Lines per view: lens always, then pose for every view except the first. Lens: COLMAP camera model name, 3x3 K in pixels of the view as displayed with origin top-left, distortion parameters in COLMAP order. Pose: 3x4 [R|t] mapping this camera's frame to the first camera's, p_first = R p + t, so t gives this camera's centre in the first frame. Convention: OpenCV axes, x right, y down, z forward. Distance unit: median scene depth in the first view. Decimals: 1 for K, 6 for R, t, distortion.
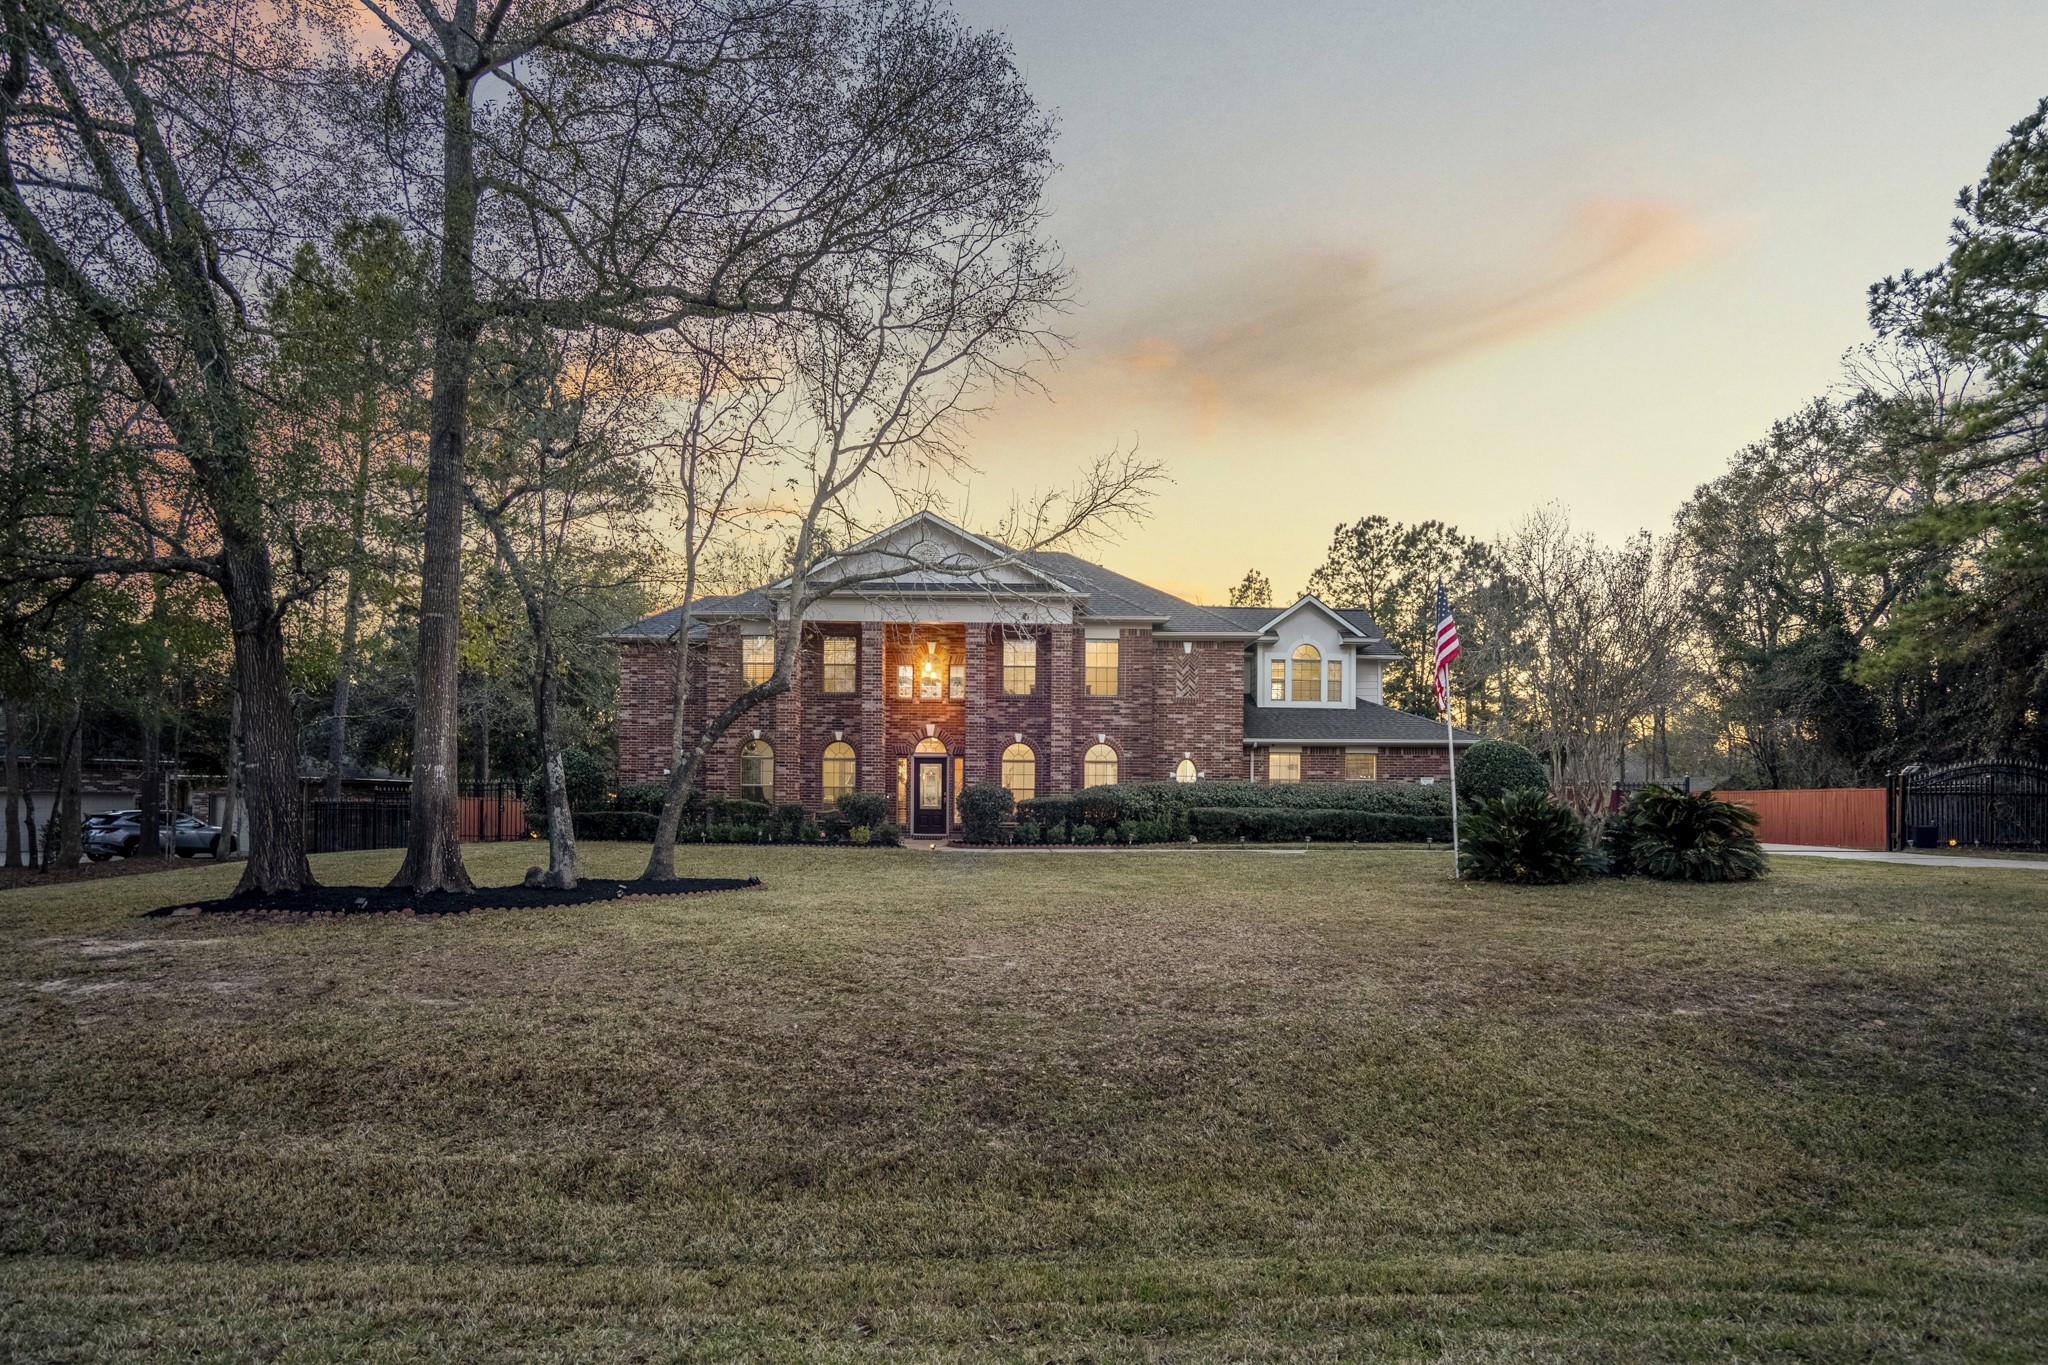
lens RADIAL K [[931.8, 0, 1025.4], [0, 931.8, 650.2], [0, 0, 1]] dist [0.000471, 0.000001]
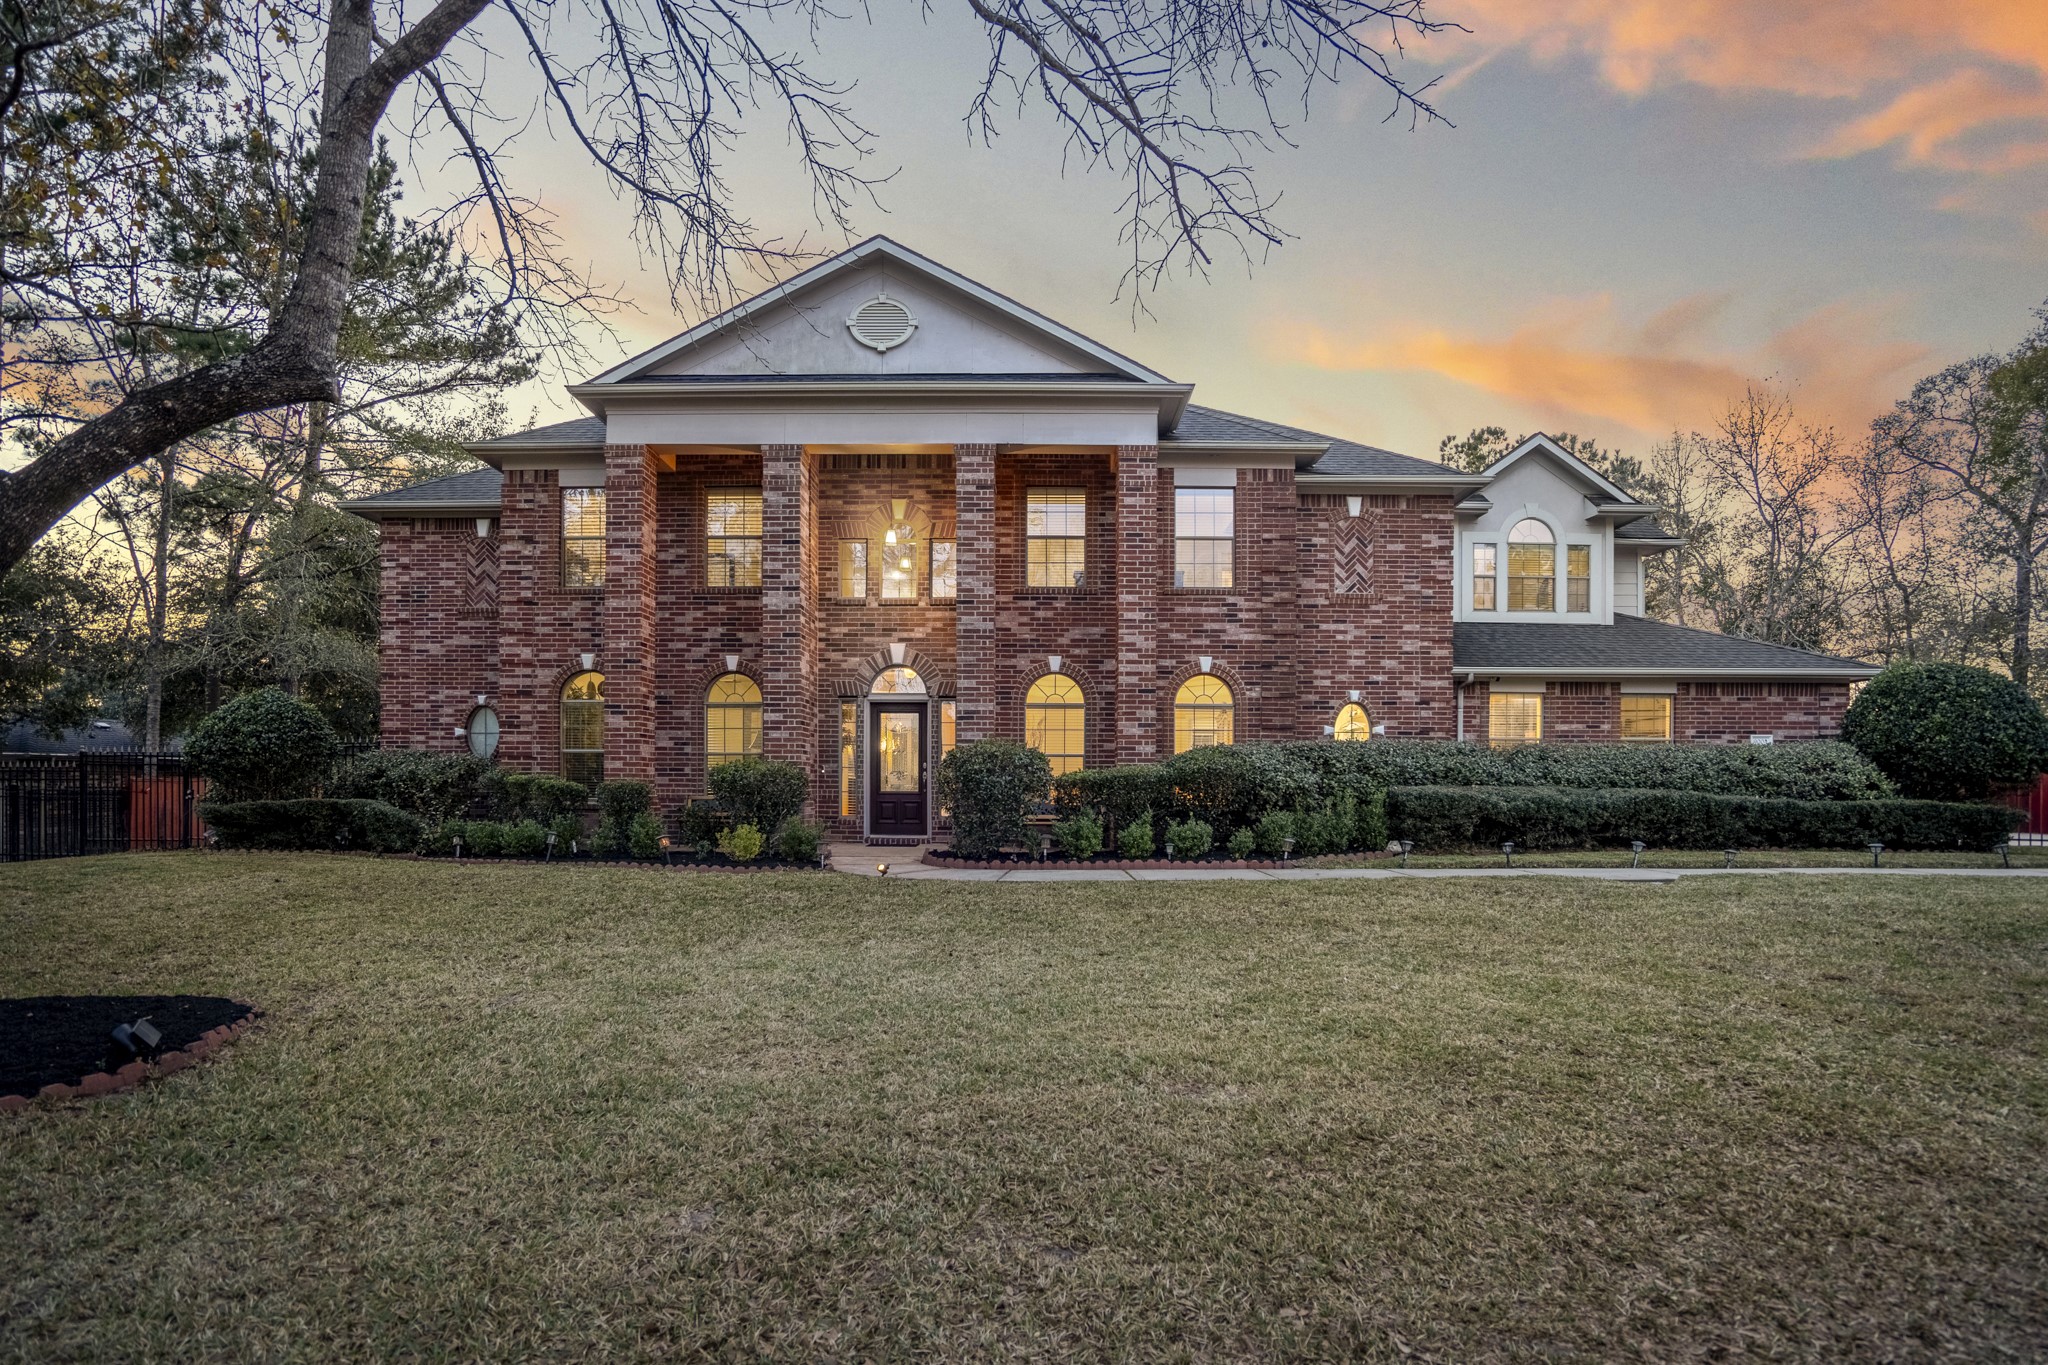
lens RADIAL K [[988.6, 0, 1062.2], [0, 988.6, 684.8], [0, 0, 1]] dist [-0.002963, -0.000116]
pose [[0.999860, -0.002436, 0.016530, -0.012733], [0.001495, 0.998390, 0.056701, 0.072290], [-0.016641, -0.056669, 0.998254, 0.407916]]
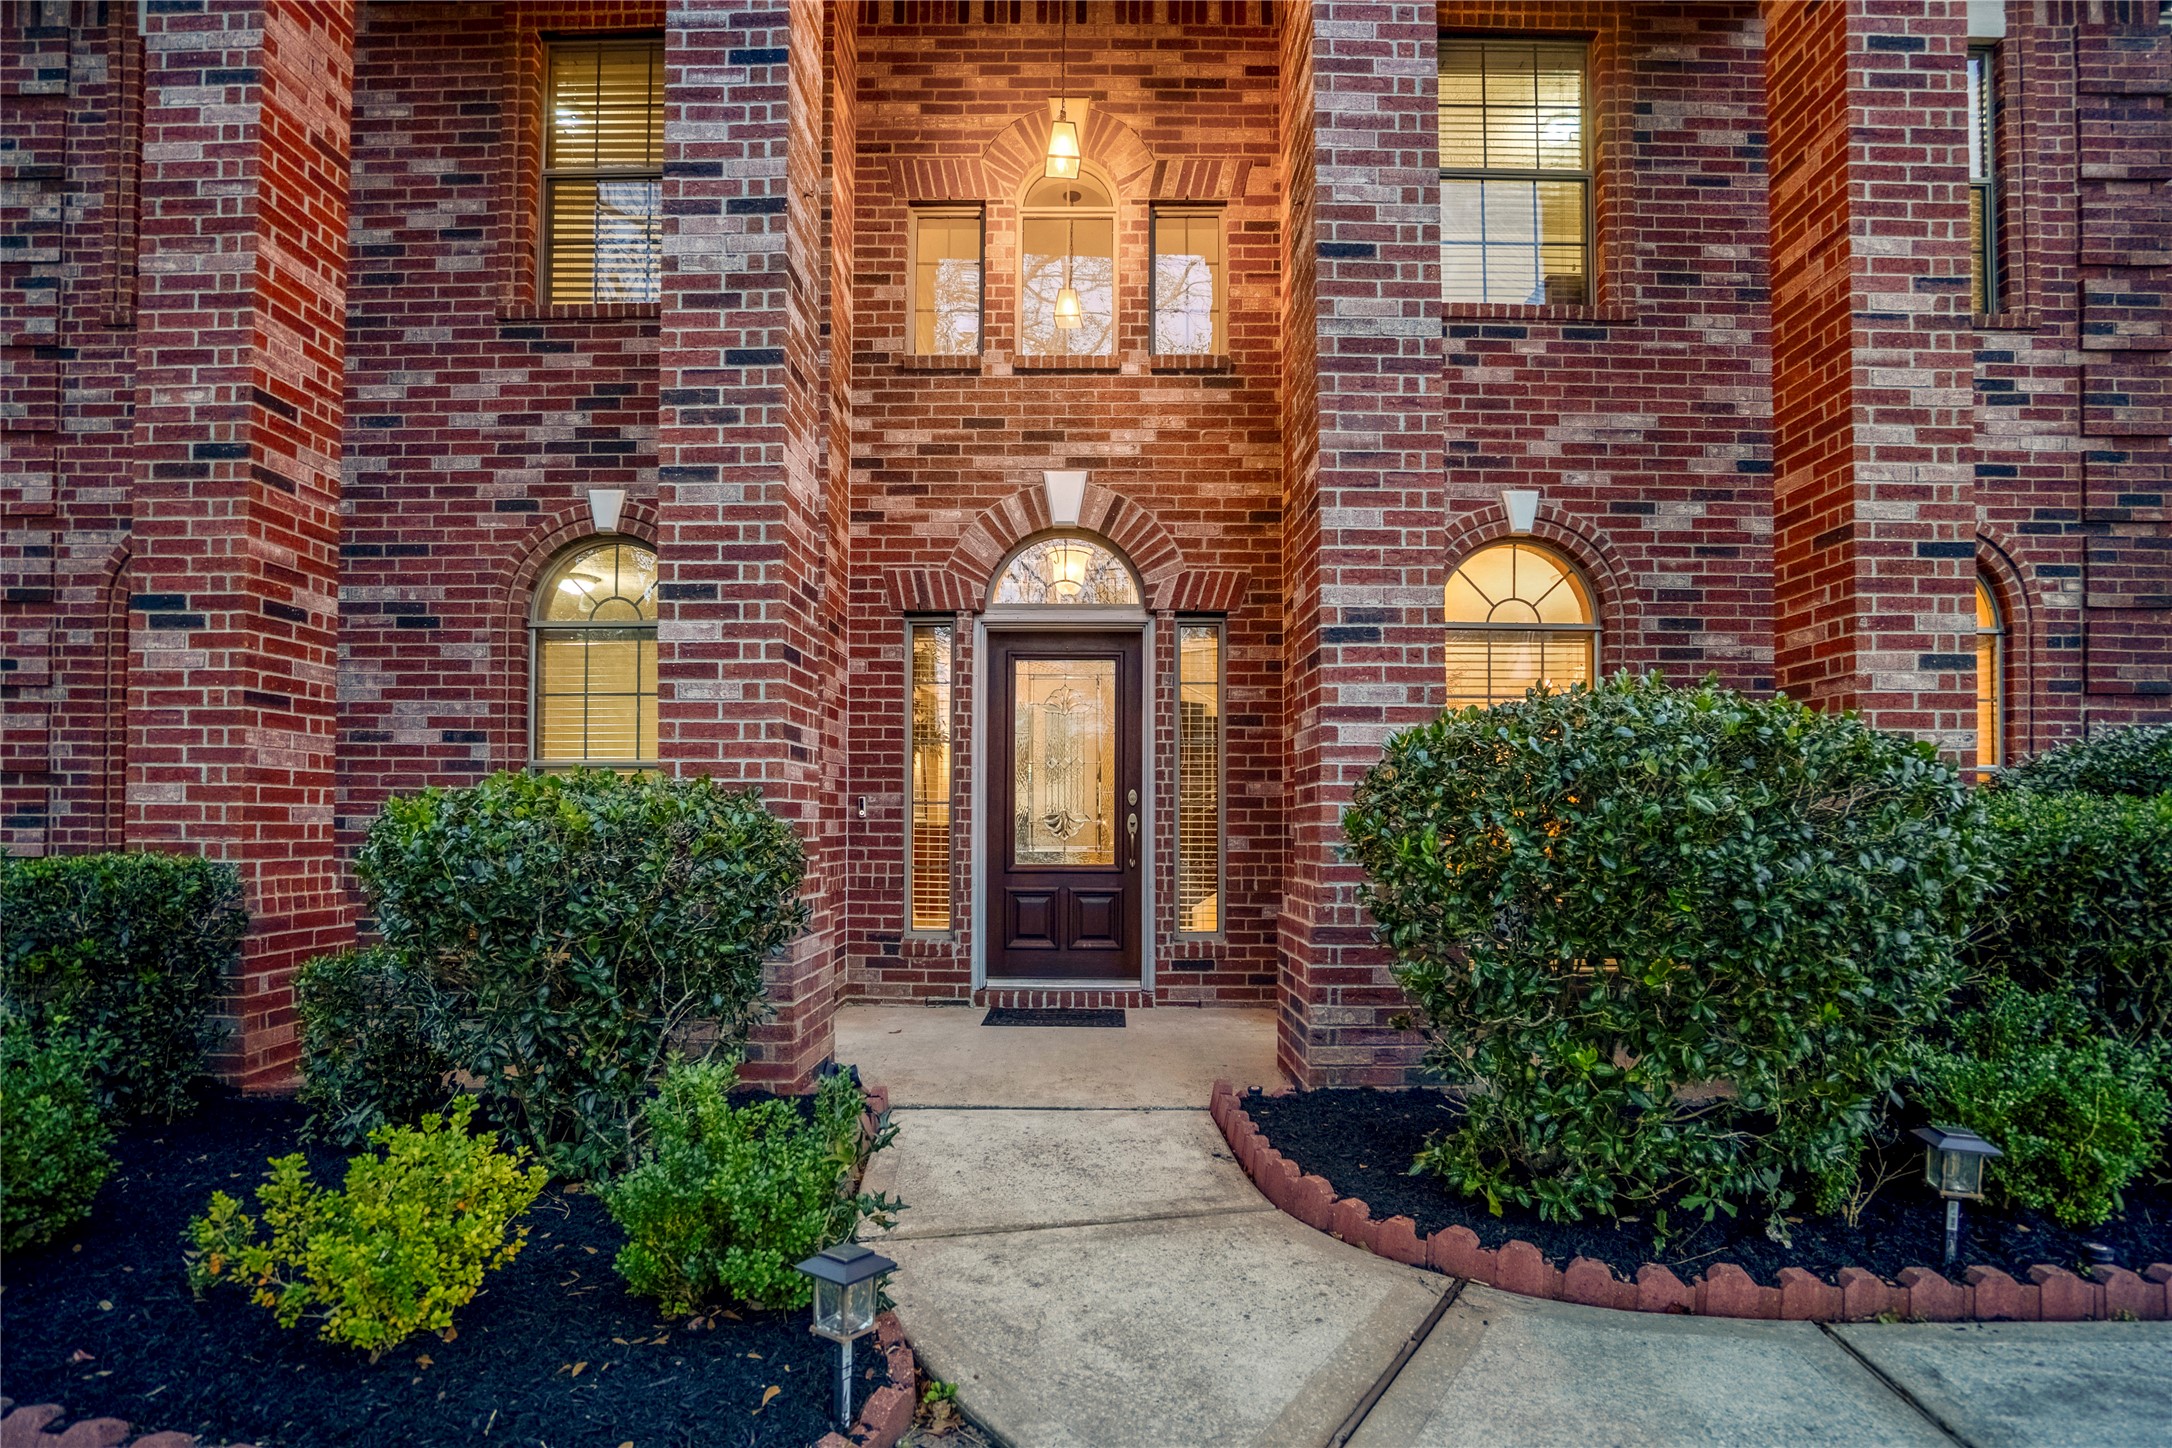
lens RADIAL K [[1067.1, 0, 1175.3], [0, 1067.1, 691.6], [0, 0, 1]] dist [-0.013893, 0.009808]
pose [[0.998111, 0.002195, 0.061402, -0.093385], [-0.004573, 0.999244, 0.038619, 0.122257], [-0.061271, -0.038827, 0.997366, 0.768839]]
